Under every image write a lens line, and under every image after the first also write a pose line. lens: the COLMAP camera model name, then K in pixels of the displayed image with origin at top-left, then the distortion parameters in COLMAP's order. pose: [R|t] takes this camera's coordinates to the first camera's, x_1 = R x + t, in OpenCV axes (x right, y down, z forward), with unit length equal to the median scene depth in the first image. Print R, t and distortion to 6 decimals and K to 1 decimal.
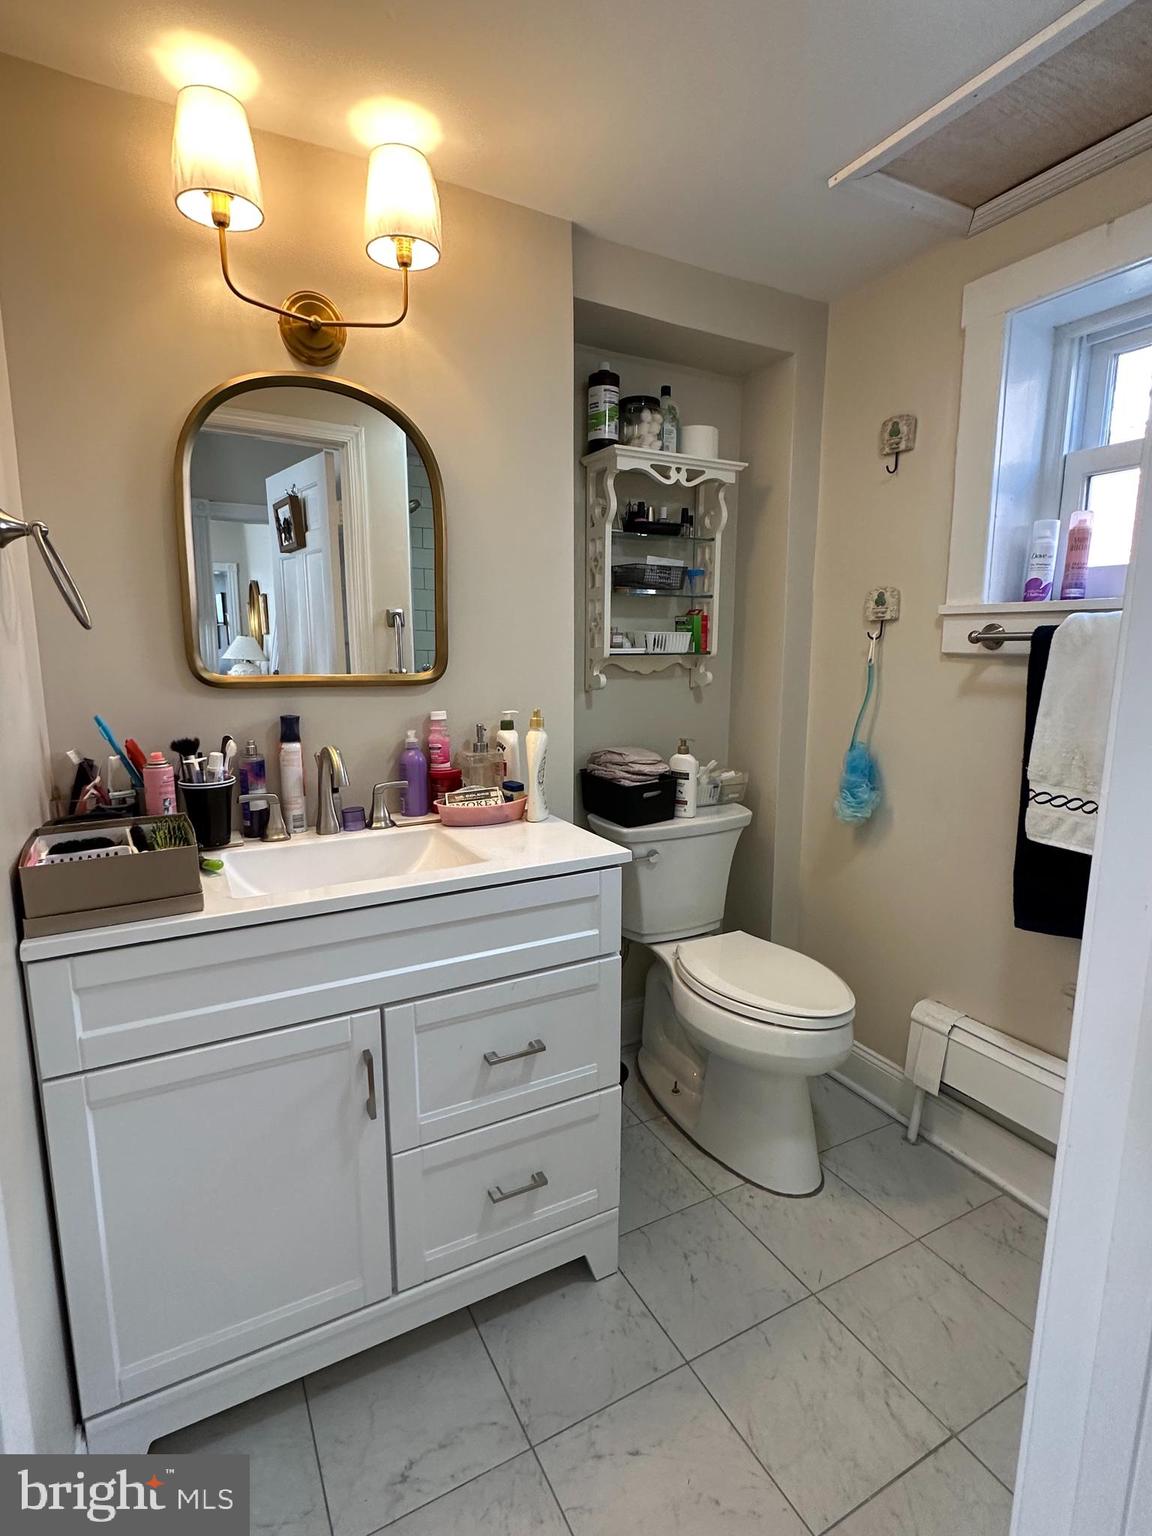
lens RADIAL K [[762.3, 0, 573.7], [0, 762.3, 769.2], [0, 0, 1]] dist [-0.001650, -0.000113]
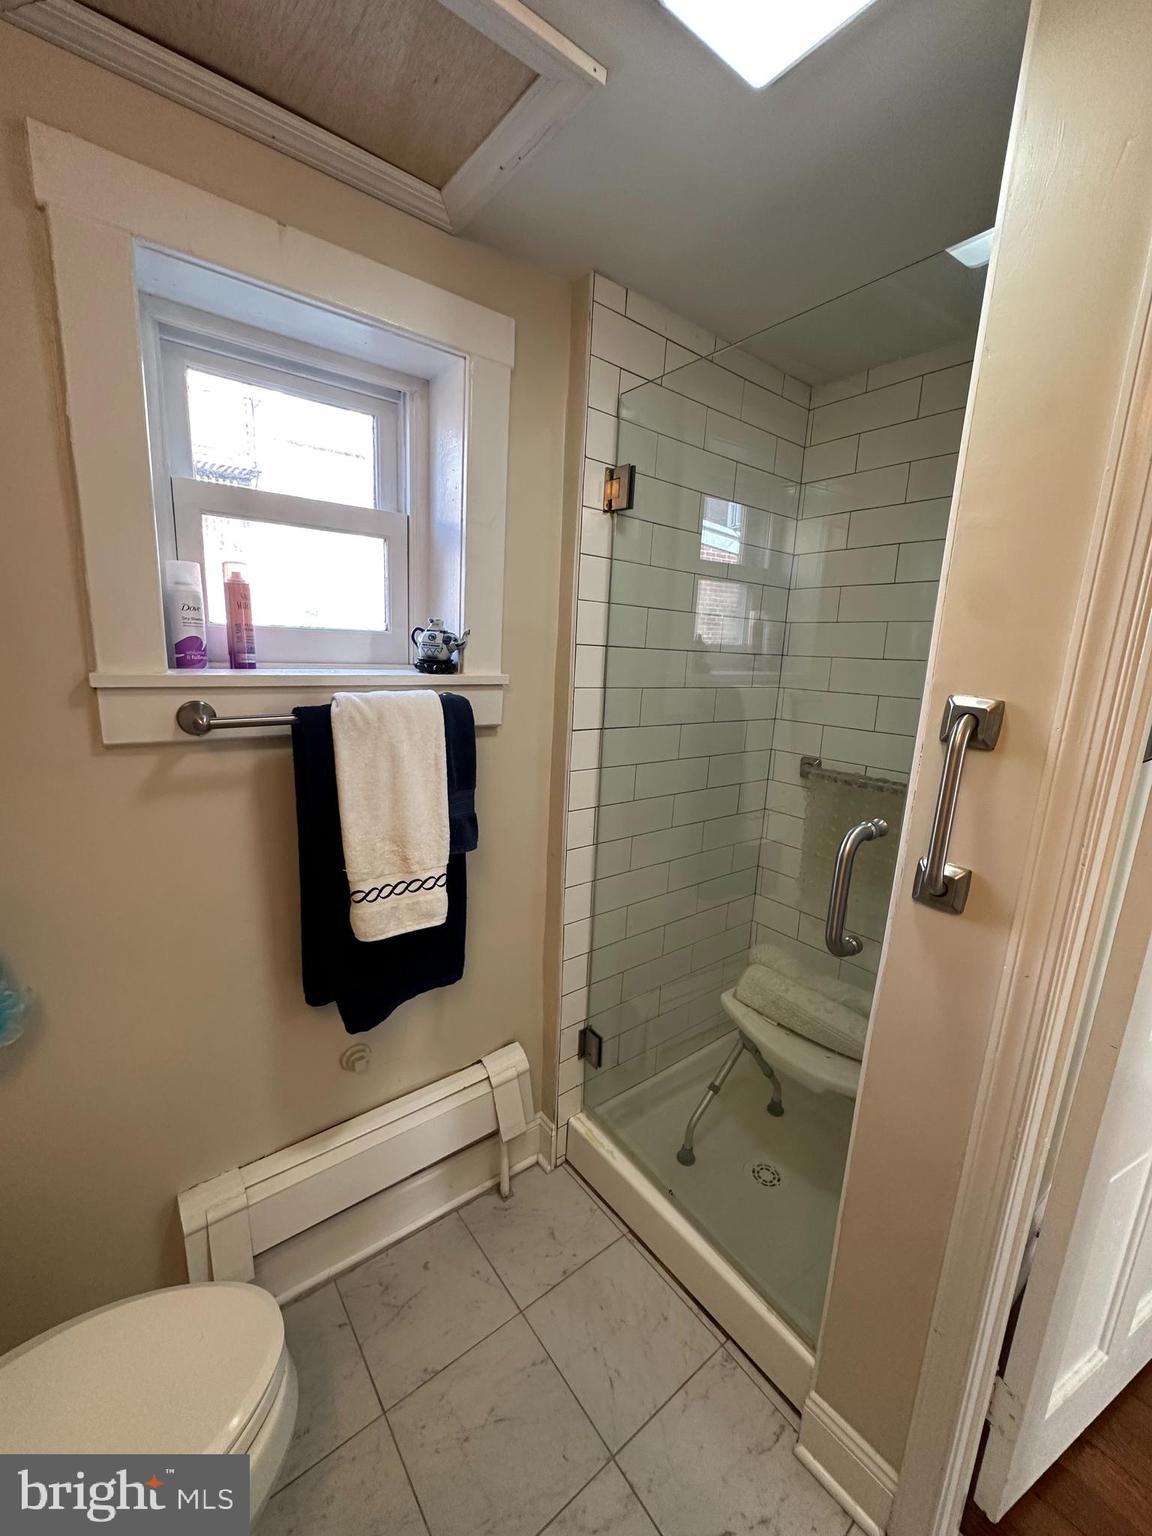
lens RADIAL K [[612.6, 0, 572.2], [0, 612.6, 773.6], [0, 0, 1]] dist [0.001011, -0.000009]
pose [[-0.157418, -0.218856, 0.962975, -0.095716], [0.121553, 0.963424, 0.238828, -0.221819], [-0.980023, 0.154648, -0.125058, 0.728808]]
